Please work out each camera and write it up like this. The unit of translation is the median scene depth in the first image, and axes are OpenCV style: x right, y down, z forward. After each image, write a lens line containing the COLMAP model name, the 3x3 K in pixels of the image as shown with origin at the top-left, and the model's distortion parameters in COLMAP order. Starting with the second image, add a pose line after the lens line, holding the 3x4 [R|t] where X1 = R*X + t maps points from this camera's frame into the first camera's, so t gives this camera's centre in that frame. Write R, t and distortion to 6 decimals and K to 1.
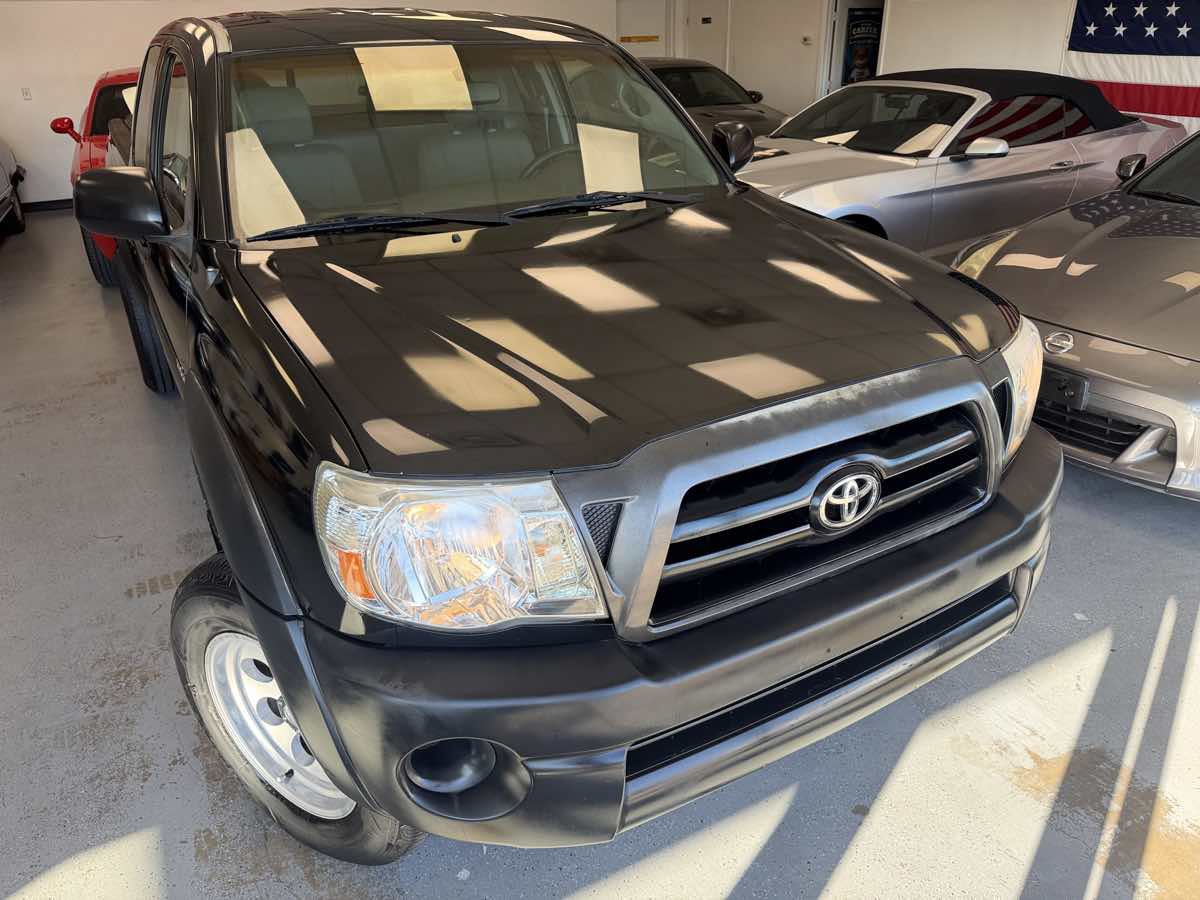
lens RADIAL K [[858.1, 0, 602.3], [0, 858.1, 445.1], [0, 0, 1]] dist [-0.002996, -0.000501]
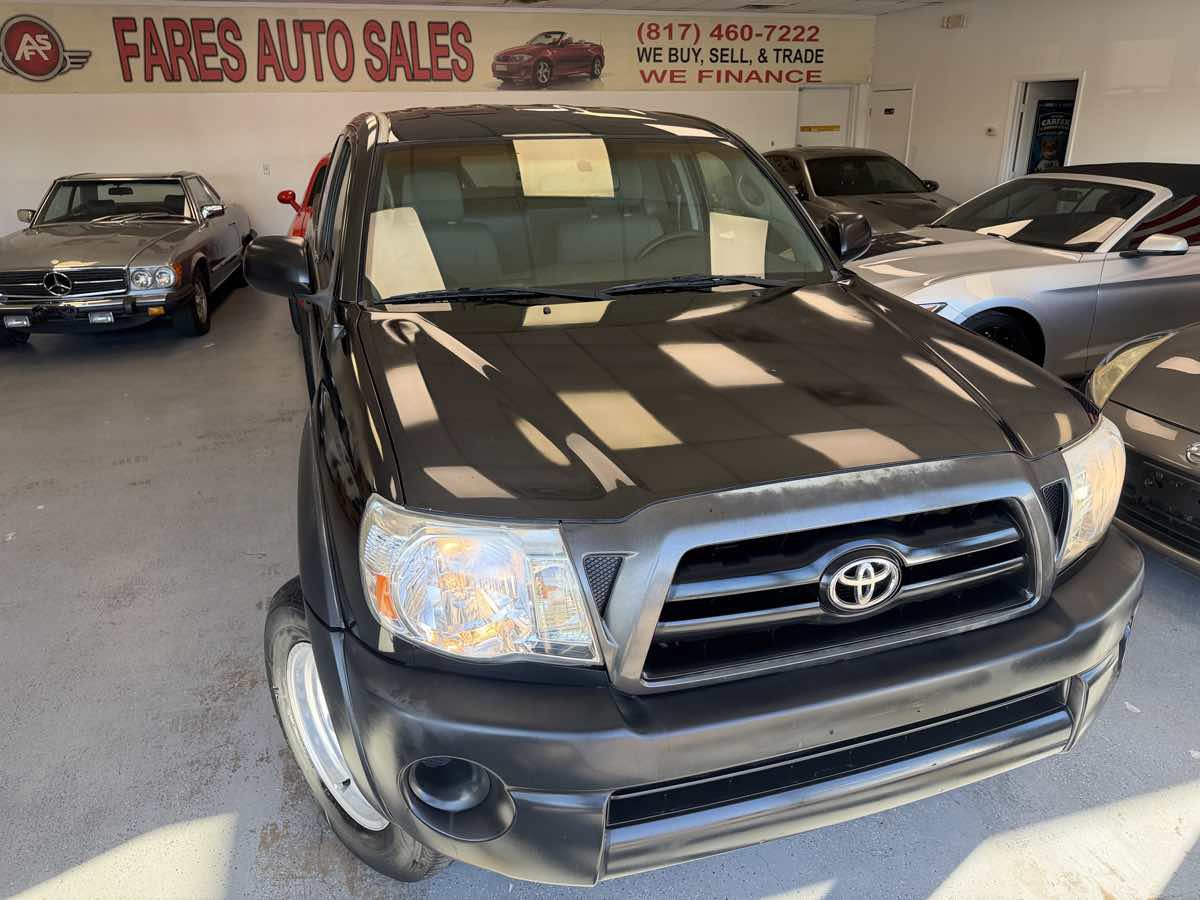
lens RADIAL K [[854.5, 0, 602.7], [0, 854.5, 440.0], [0, 0, 1]] dist [0.000443, -0.005664]
pose [[0.977133, 0.080477, -0.196809, 0.100488], [-0.097782, 0.992001, -0.079836, 0.004615], [0.188809, 0.097254, 0.977186, -0.031629]]
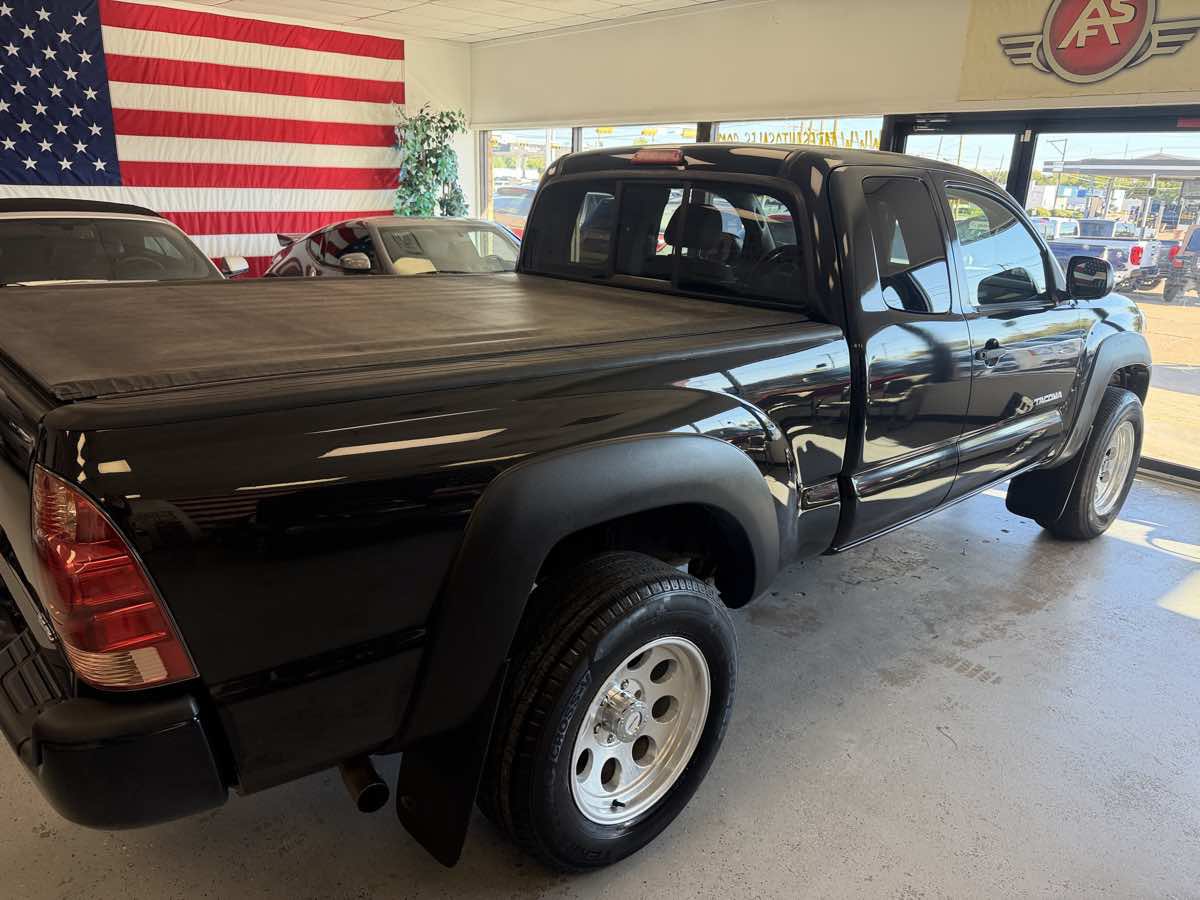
lens RADIAL K [[845.1, 0, 600.0], [0, 845.1, 450.0], [0, 0, 1]] dist [0.001866, -0.004589]
pose [[-0.199817, -0.288552, 0.936382, -1.513679], [0.400614, 0.848068, 0.346826, -0.694258], [-0.894193, 0.444430, -0.053861, 1.544547]]
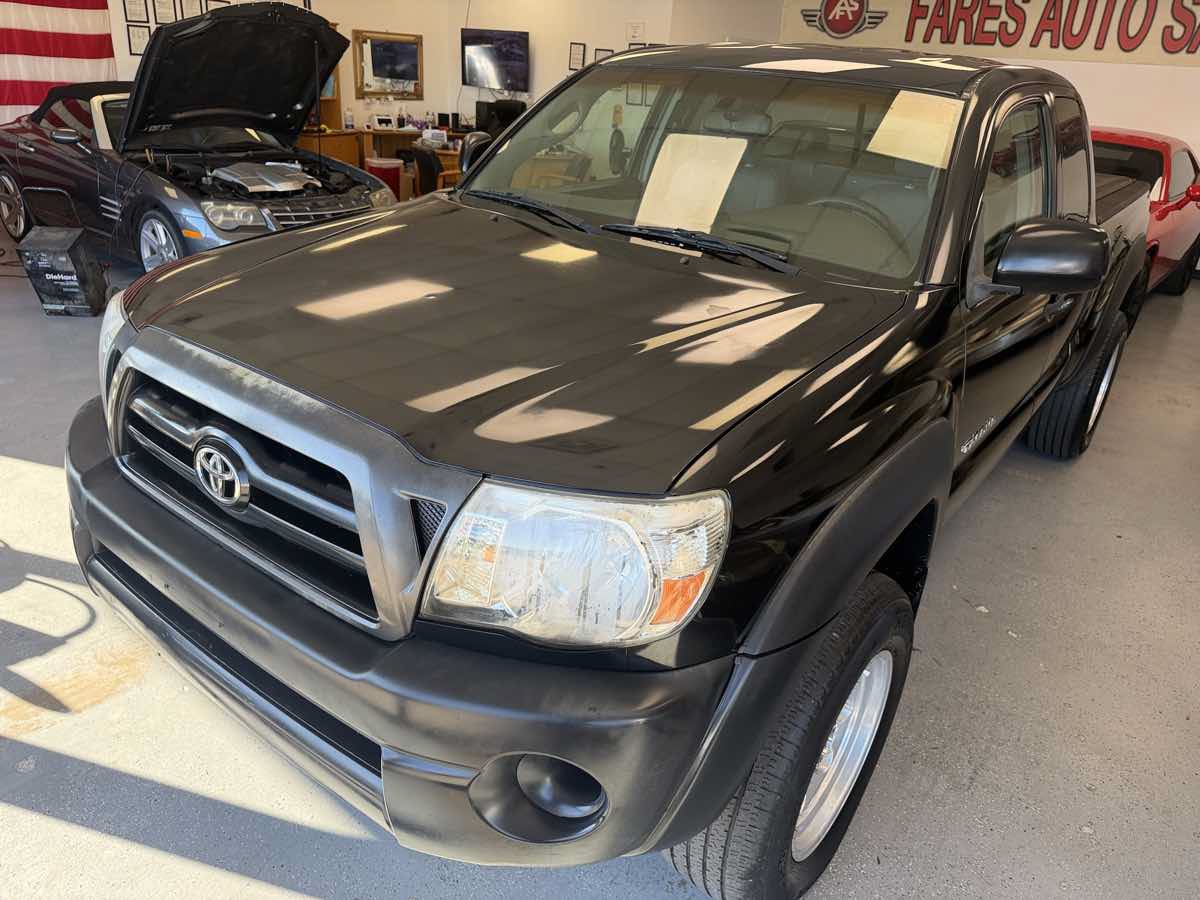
lens RADIAL K [[845.1, 0, 600.0], [0, 845.1, 450.0], [0, 0, 1]] dist [0.001866, -0.004589]
pose [[0.377249, 0.419643, -0.825580, 0.737957], [-0.469324, 0.855128, 0.220205, -0.226549], [0.798384, 0.304393, 0.519545, 0.487693]]
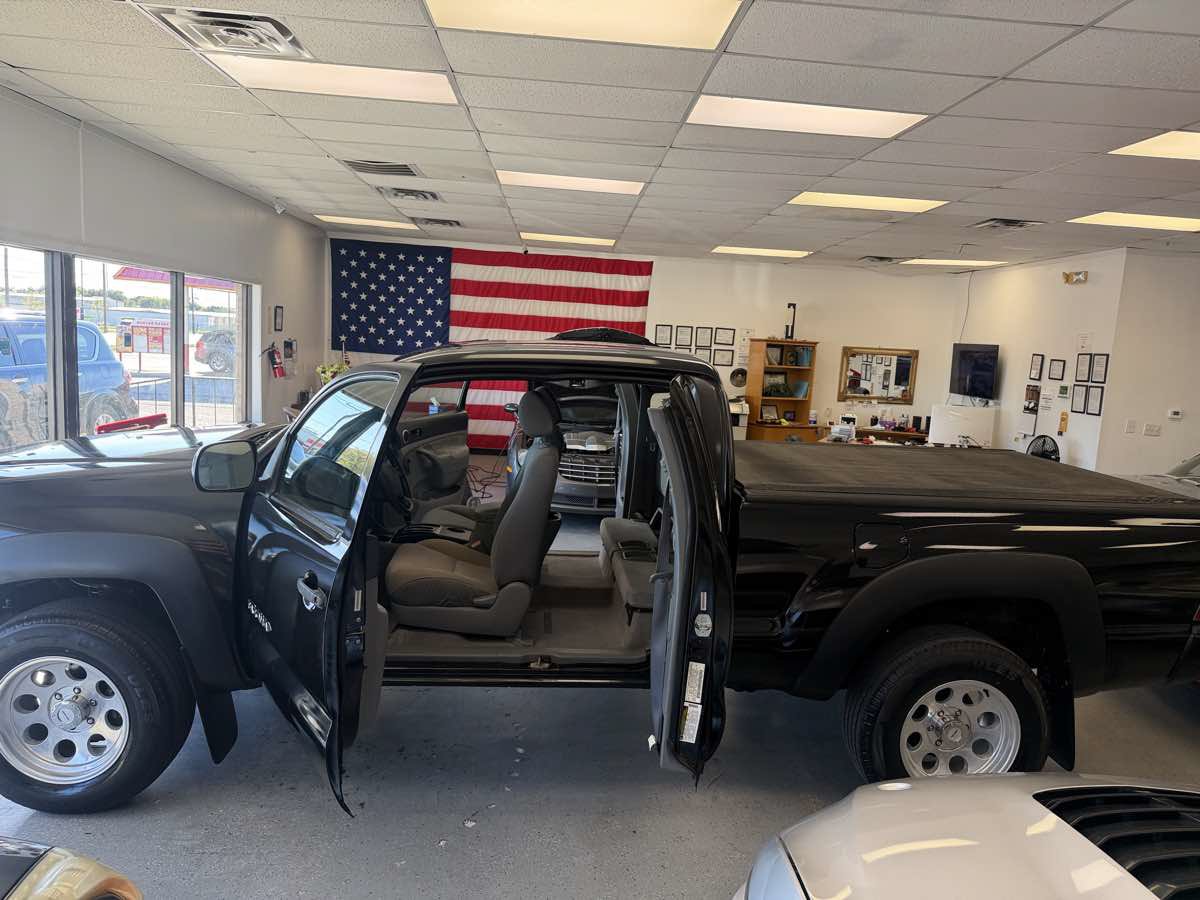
lens RADIAL K [[858.1, 0, 602.3], [0, 858.1, 445.1], [0, 0, 1]] dist [-0.002996, -0.000501]
pose [[-0.435445, 0.103381, -0.894260, 1.078839], [-0.438813, 0.842996, 0.311127, -0.948042], [0.786022, 0.527892, -0.321714, 1.822690]]
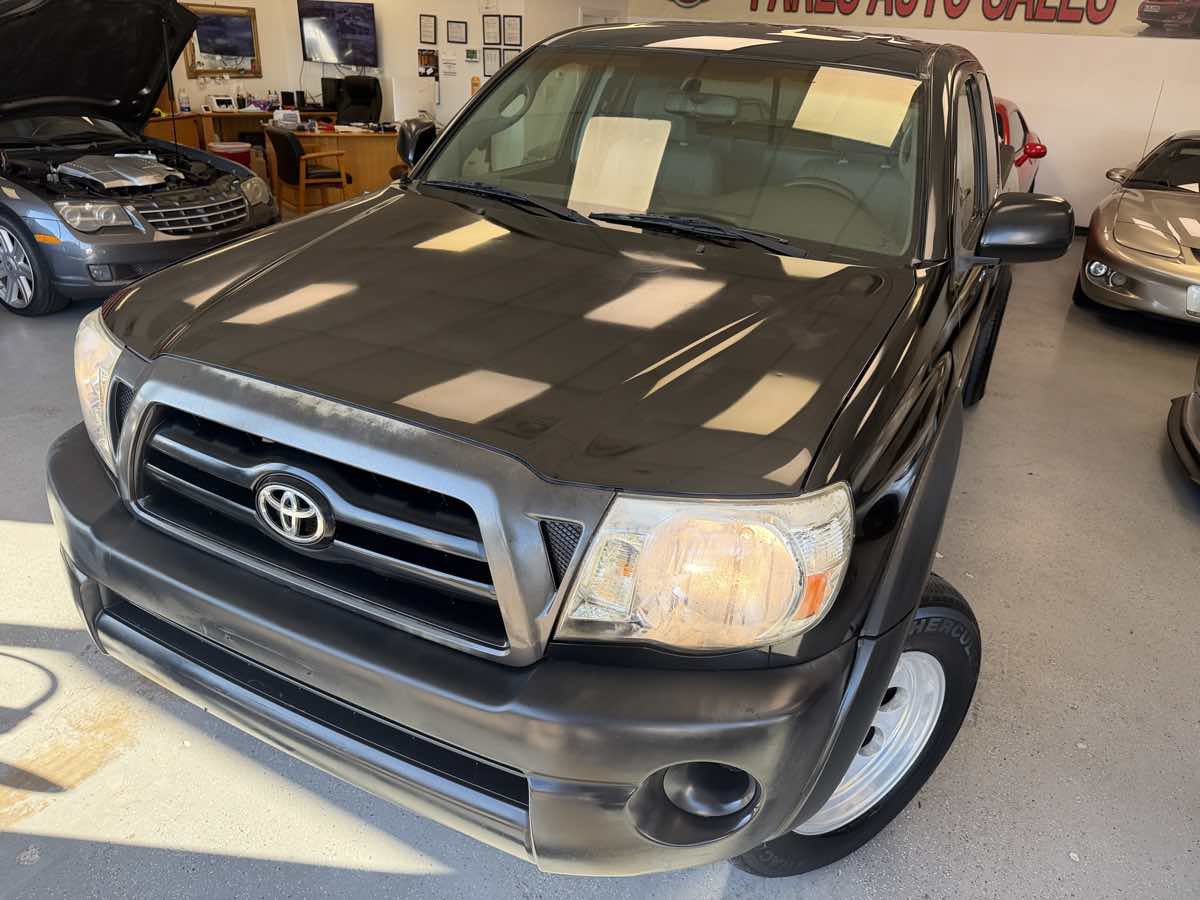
lens RADIAL K [[854.5, 0, 602.7], [0, 854.5, 440.0], [0, 0, 1]] dist [0.000443, -0.005664]
pose [[0.547619, 0.390829, -0.739842, 0.659604], [-0.420899, 0.892864, 0.160122, -0.173854], [0.723158, 0.223713, 0.653448, 0.362643]]
